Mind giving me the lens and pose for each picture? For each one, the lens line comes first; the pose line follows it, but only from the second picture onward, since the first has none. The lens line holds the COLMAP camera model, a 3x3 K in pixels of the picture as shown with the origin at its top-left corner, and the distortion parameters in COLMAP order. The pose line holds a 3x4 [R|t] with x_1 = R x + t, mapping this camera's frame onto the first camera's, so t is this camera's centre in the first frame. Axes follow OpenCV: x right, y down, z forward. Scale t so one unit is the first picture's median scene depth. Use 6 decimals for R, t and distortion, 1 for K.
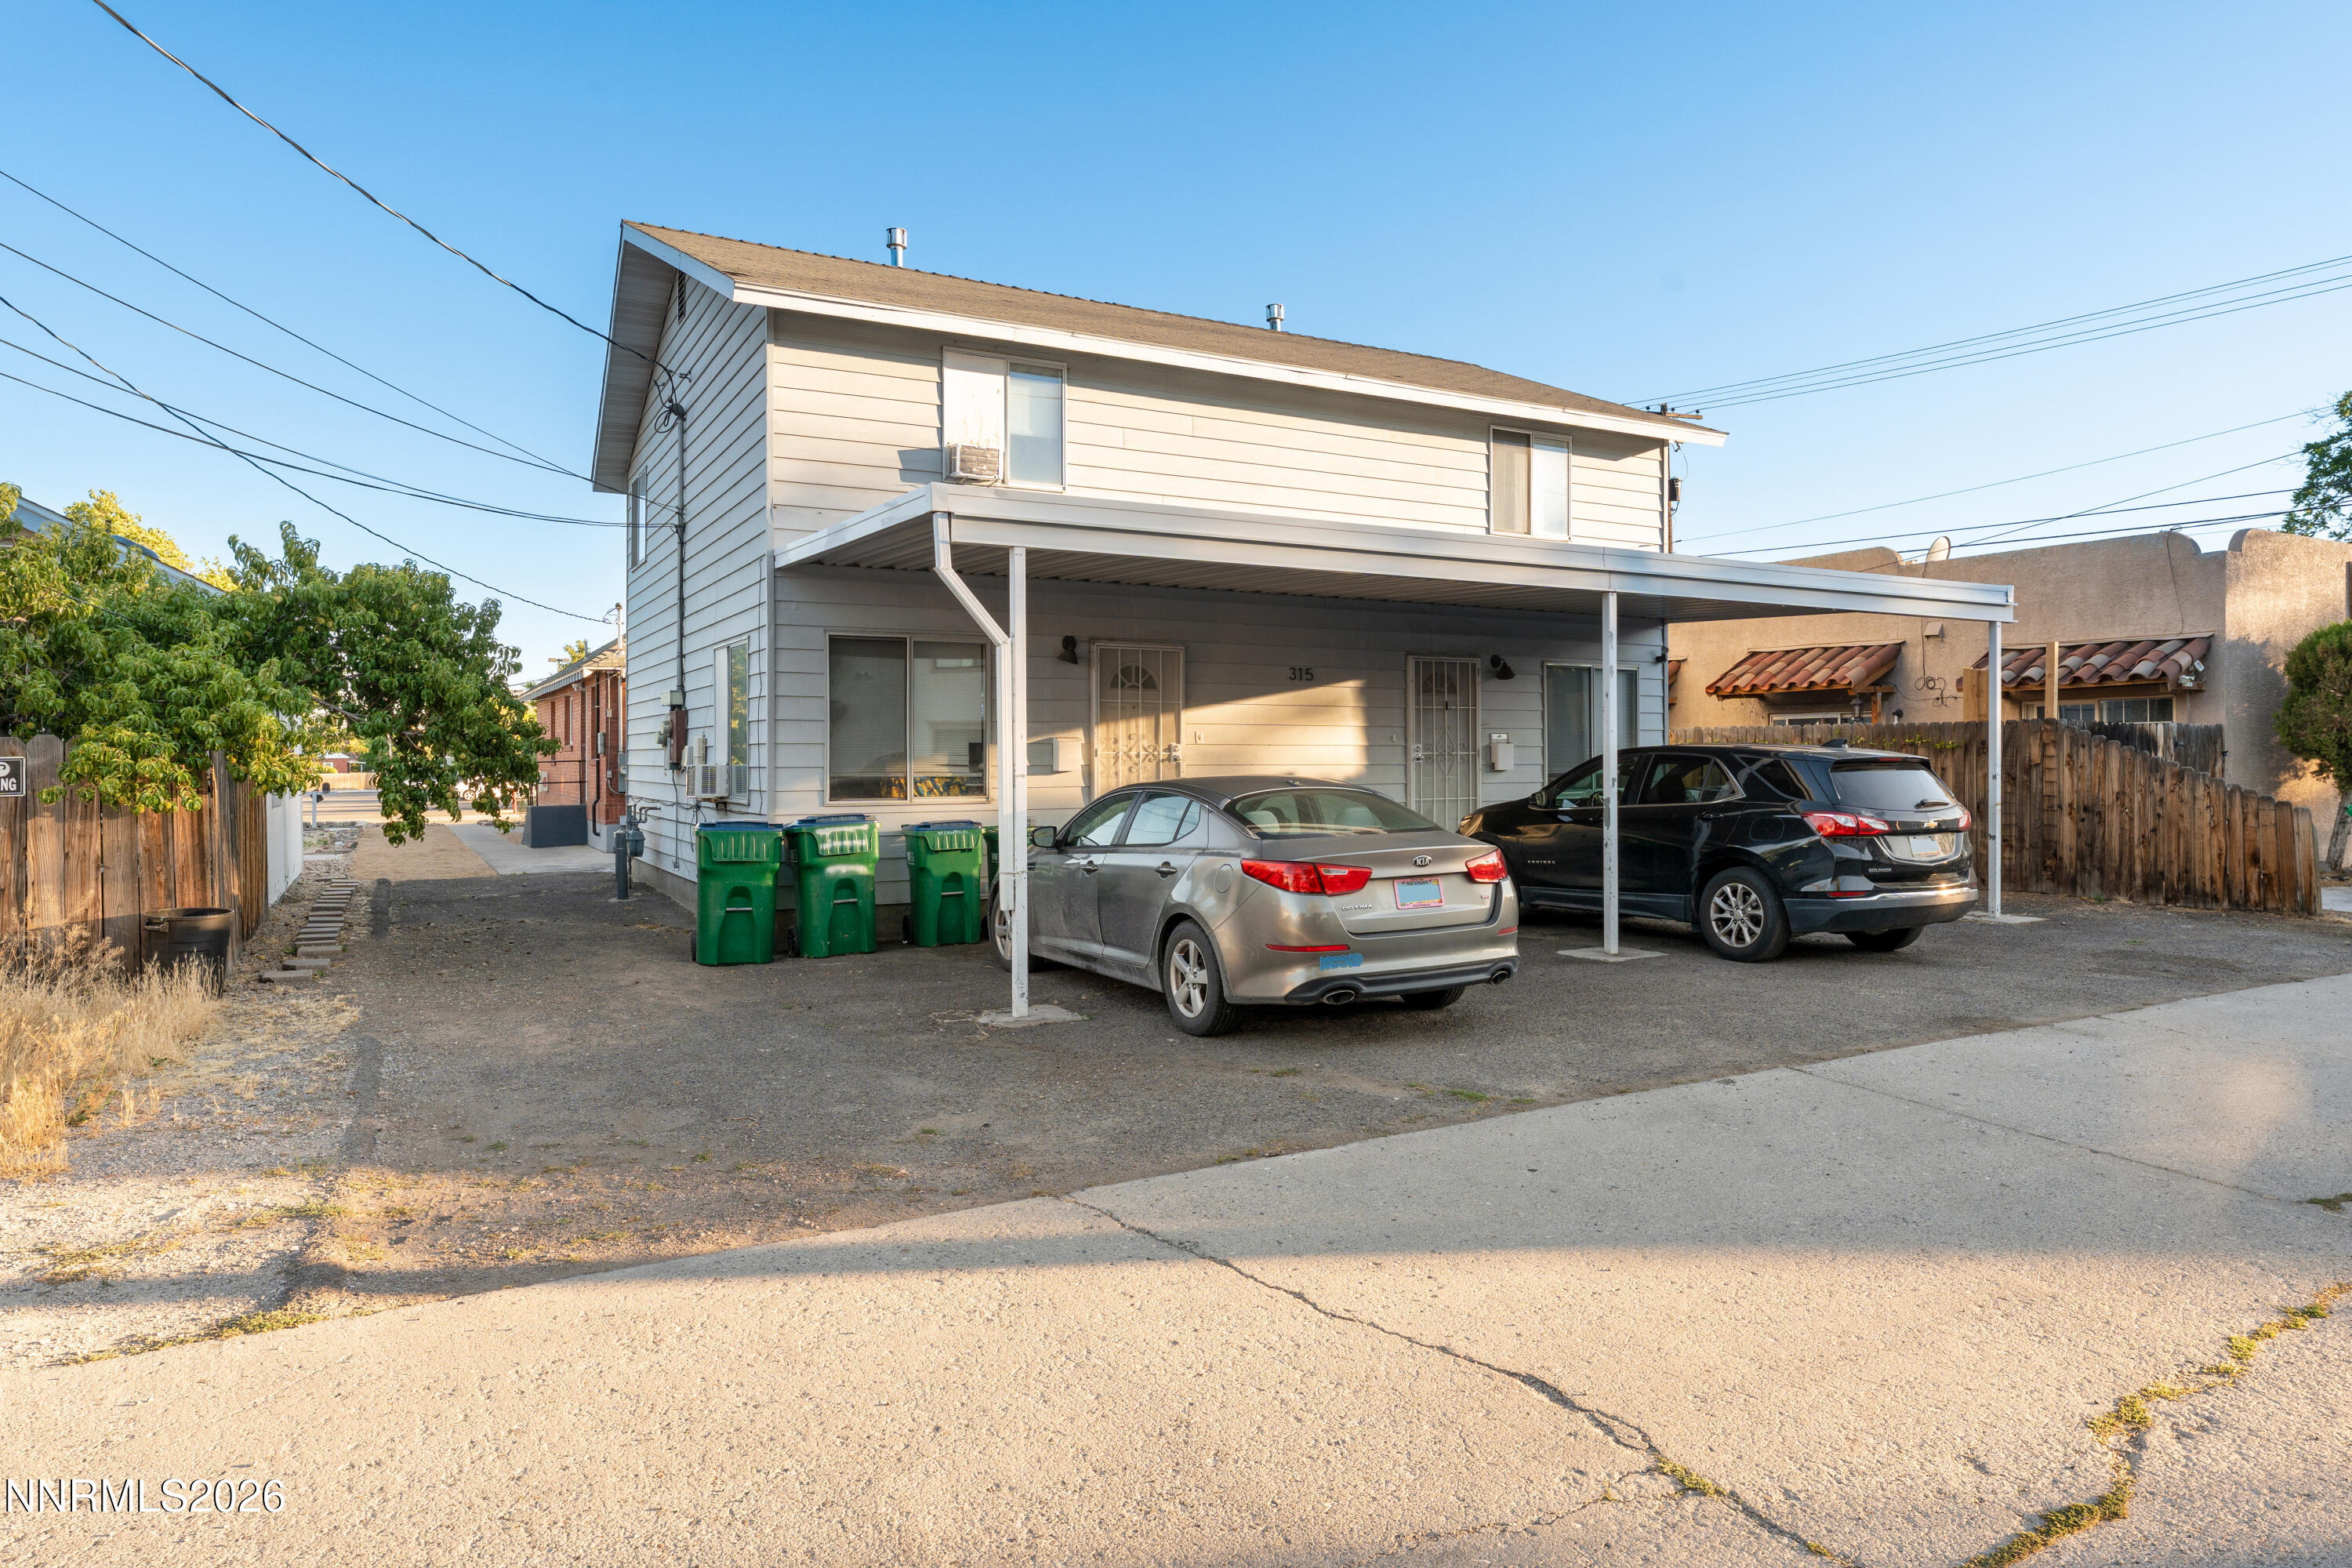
lens RADIAL K [[1410.5, 0, 1173.6], [0, 1410.5, 777.0], [0, 0, 1]] dist [-0.001535, -0.000547]
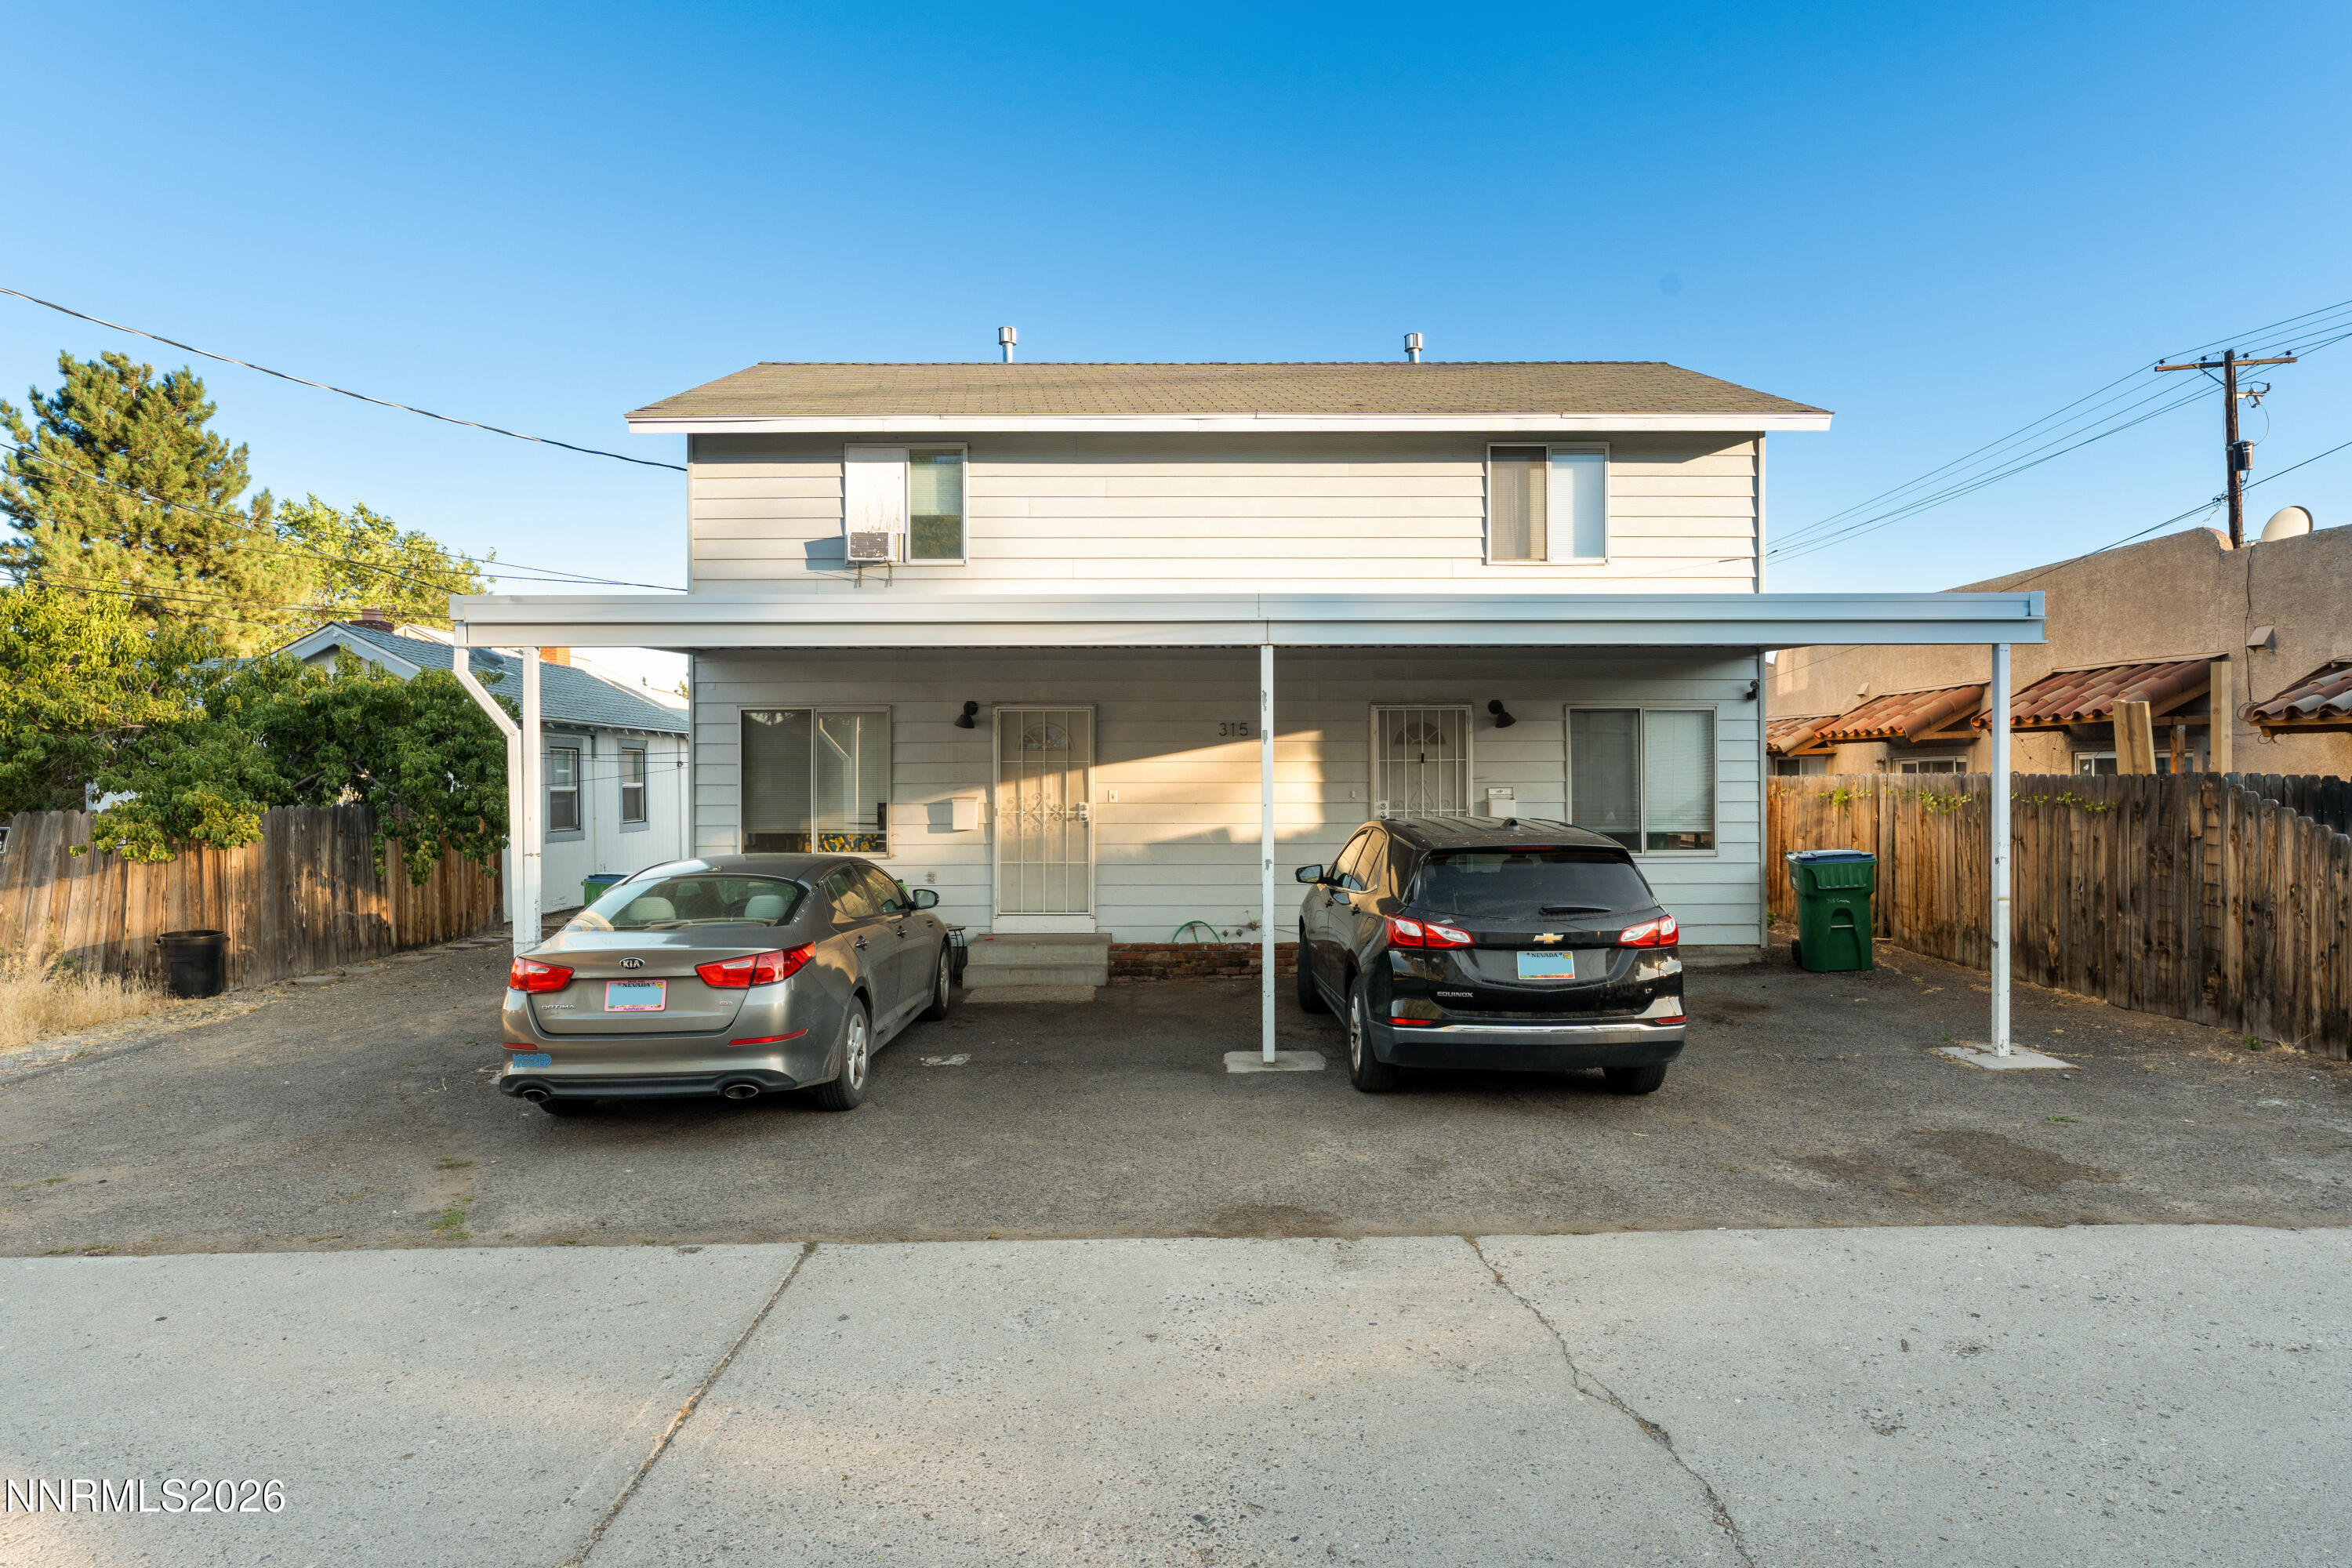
lens RADIAL K [[1287.8, 0, 1180.6], [0, 1287.8, 784.5], [0, 0, 1]] dist [-0.002871, -0.000425]
pose [[0.883710, 0.001789, -0.468032, 0.492638], [-0.004505, 0.999979, -0.004684, -0.032083], [0.468014, 0.006247, 0.883699, 0.213650]]
